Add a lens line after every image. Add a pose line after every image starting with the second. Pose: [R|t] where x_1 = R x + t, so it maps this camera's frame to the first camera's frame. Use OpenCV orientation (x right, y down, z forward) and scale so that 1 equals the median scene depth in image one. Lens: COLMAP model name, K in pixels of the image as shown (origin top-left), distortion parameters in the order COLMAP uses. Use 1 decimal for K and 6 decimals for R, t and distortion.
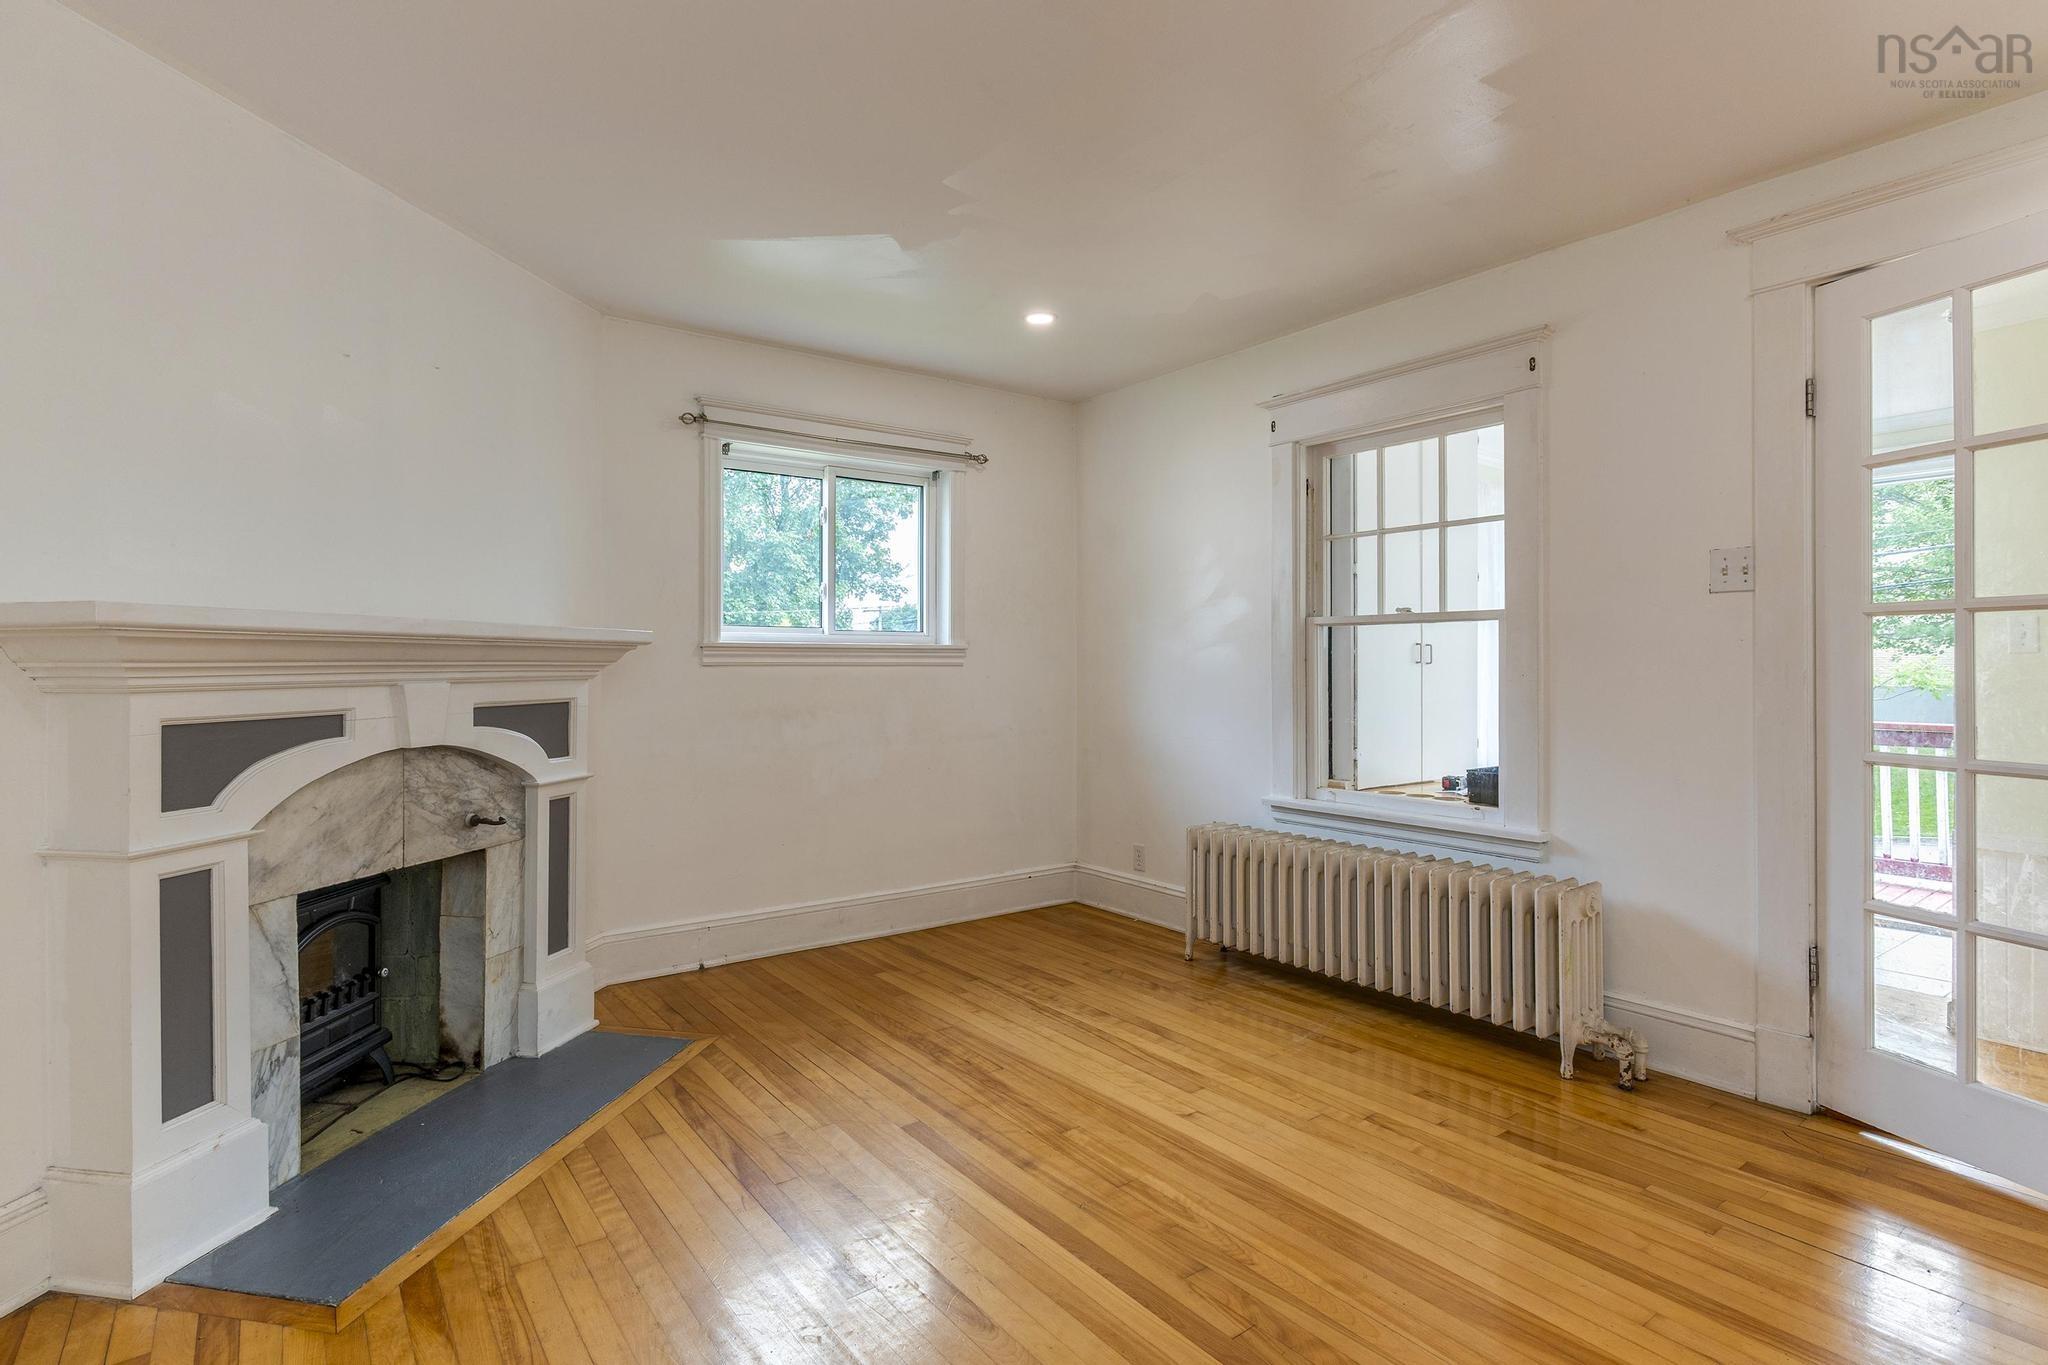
lens RADIAL K [[1019.3, 0, 1023.8], [0, 1019.3, 662.3], [0, 0, 1]] dist [-0.000077, 0.002056]
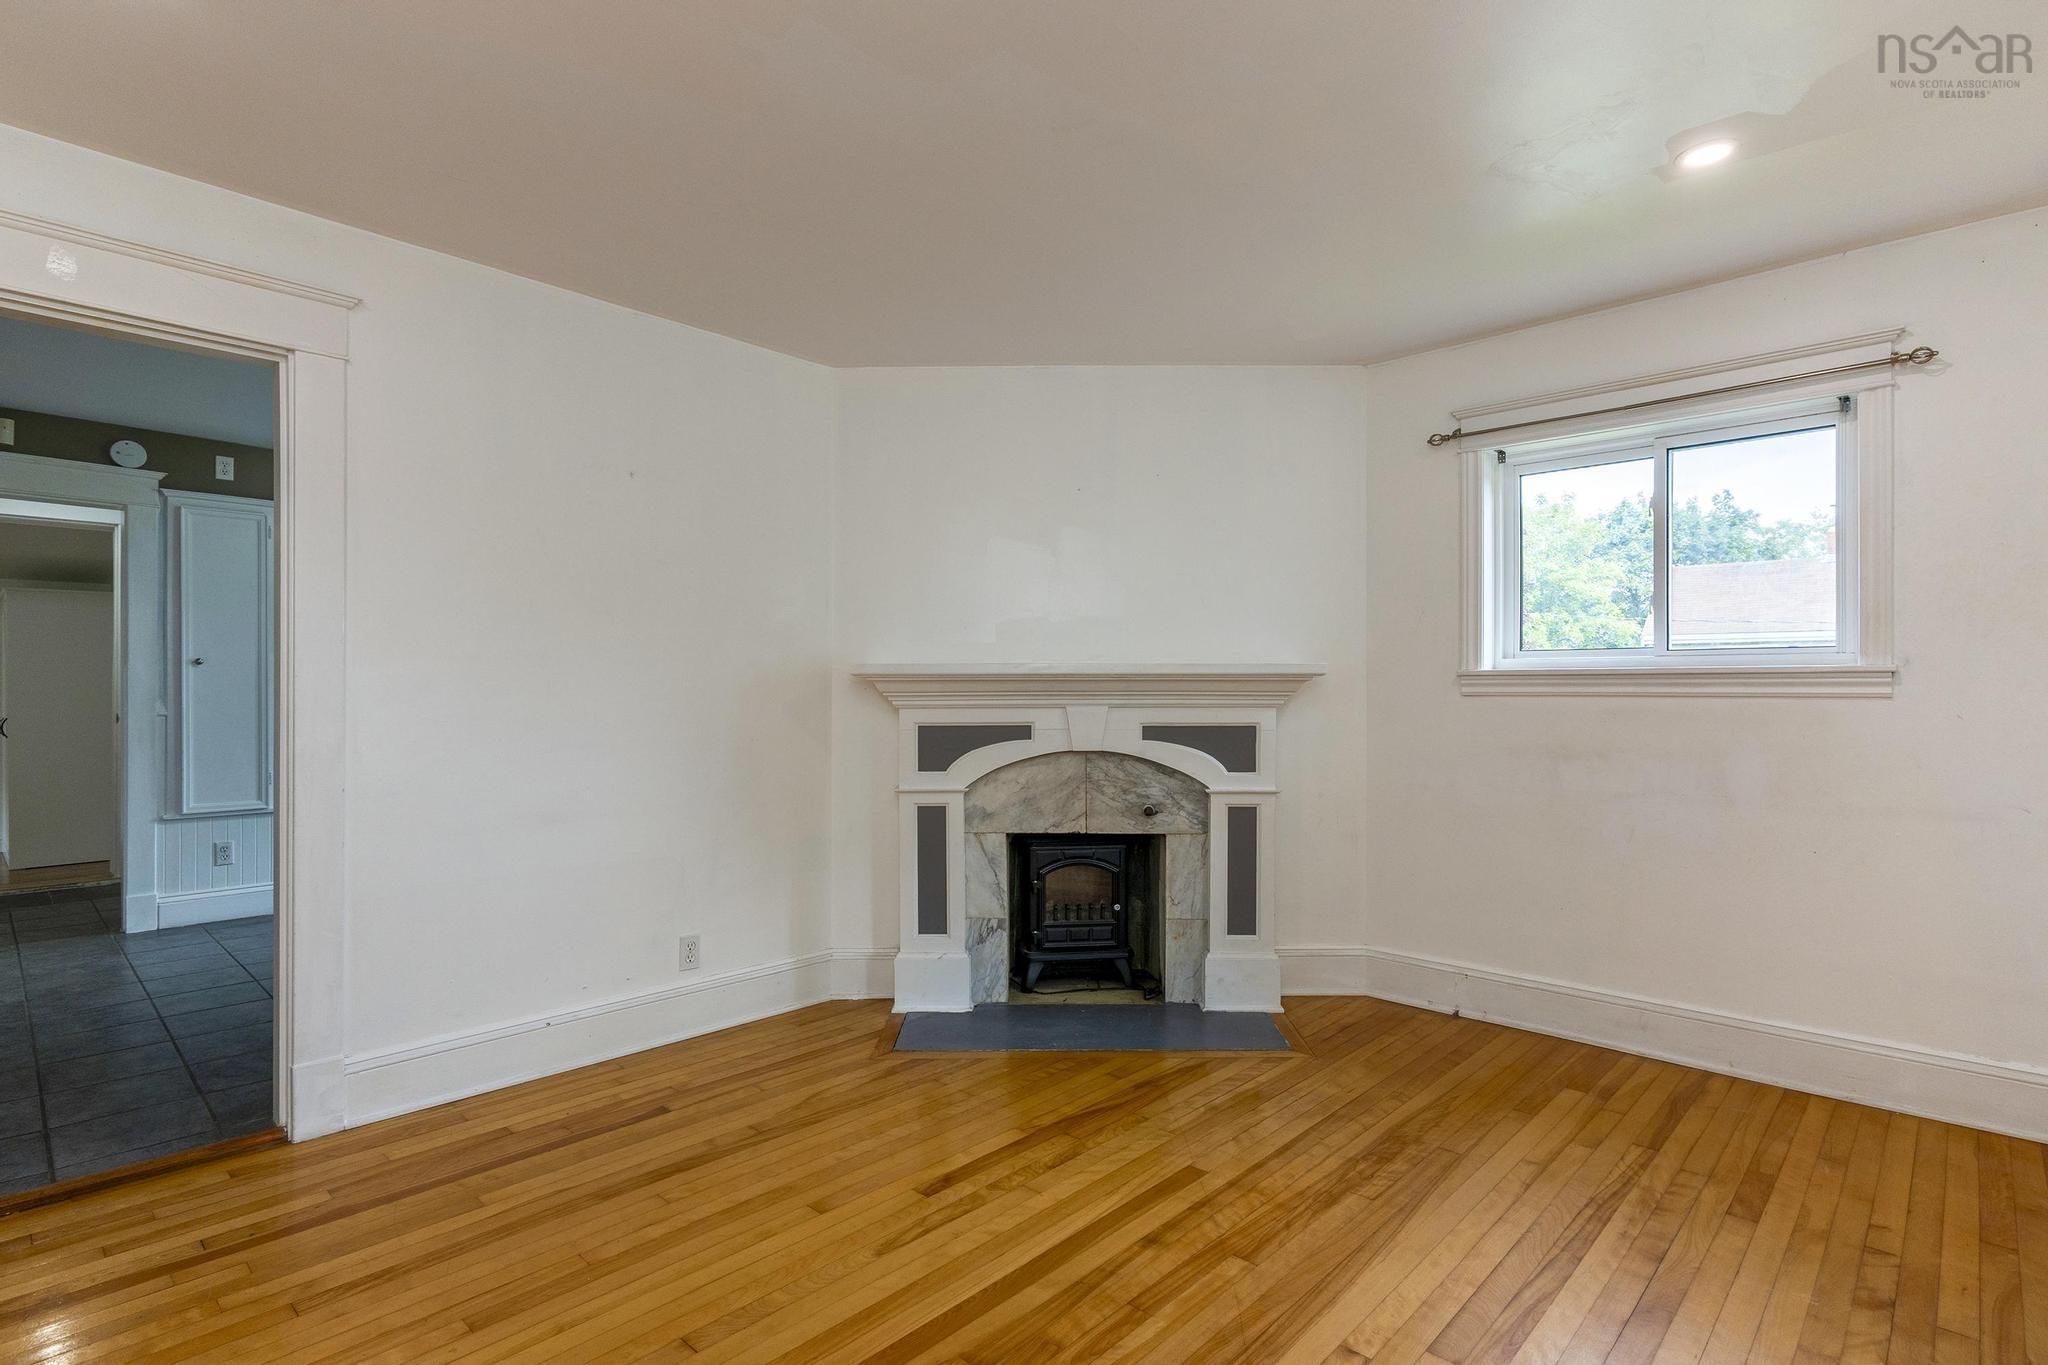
lens RADIAL K [[1019.3, 0, 1043.1], [0, 1019.3, 687.8], [0, 0, 1]] dist [-0.000077, 0.002056]
pose [[0.177954, -0.000433, -0.984039, 0.692928], [0.002073, 0.999998, -0.000065, -0.005807], [0.984037, -0.002029, 0.177955, 0.574525]]
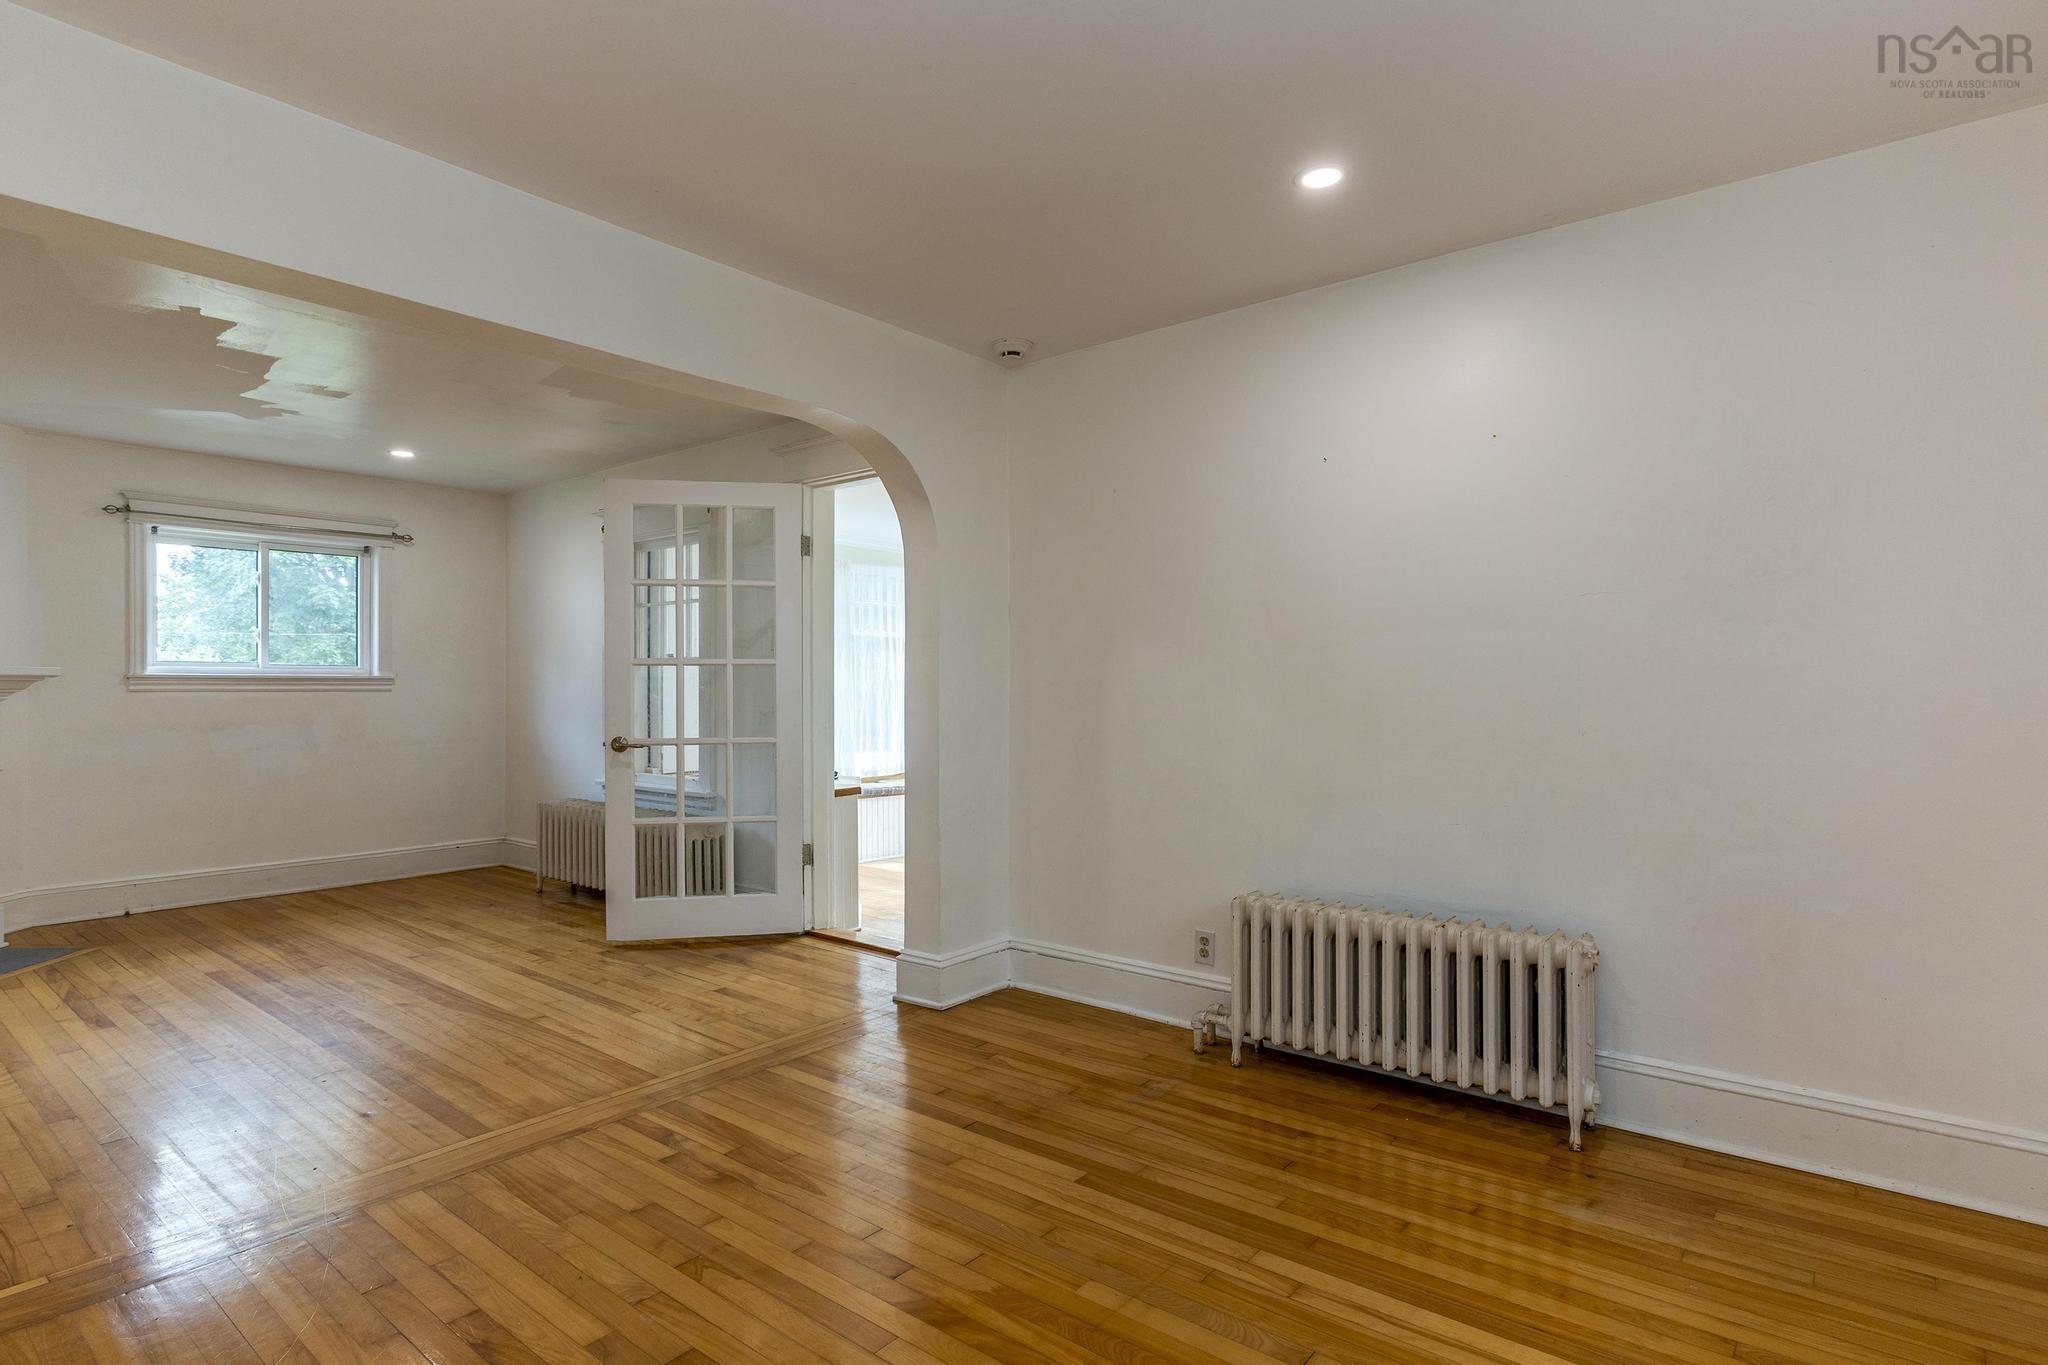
lens RADIAL K [[1019.3, 0, 1069.4], [0, 1019.3, 691.5], [0, 0, 1]] dist [-0.000077, 0.002056]
pose [[0.962854, -0.000706, 0.270021, 0.662360], [-0.001199, 0.999976, 0.006888, -0.009518], [-0.270019, -0.006956, 0.962830, -0.814680]]
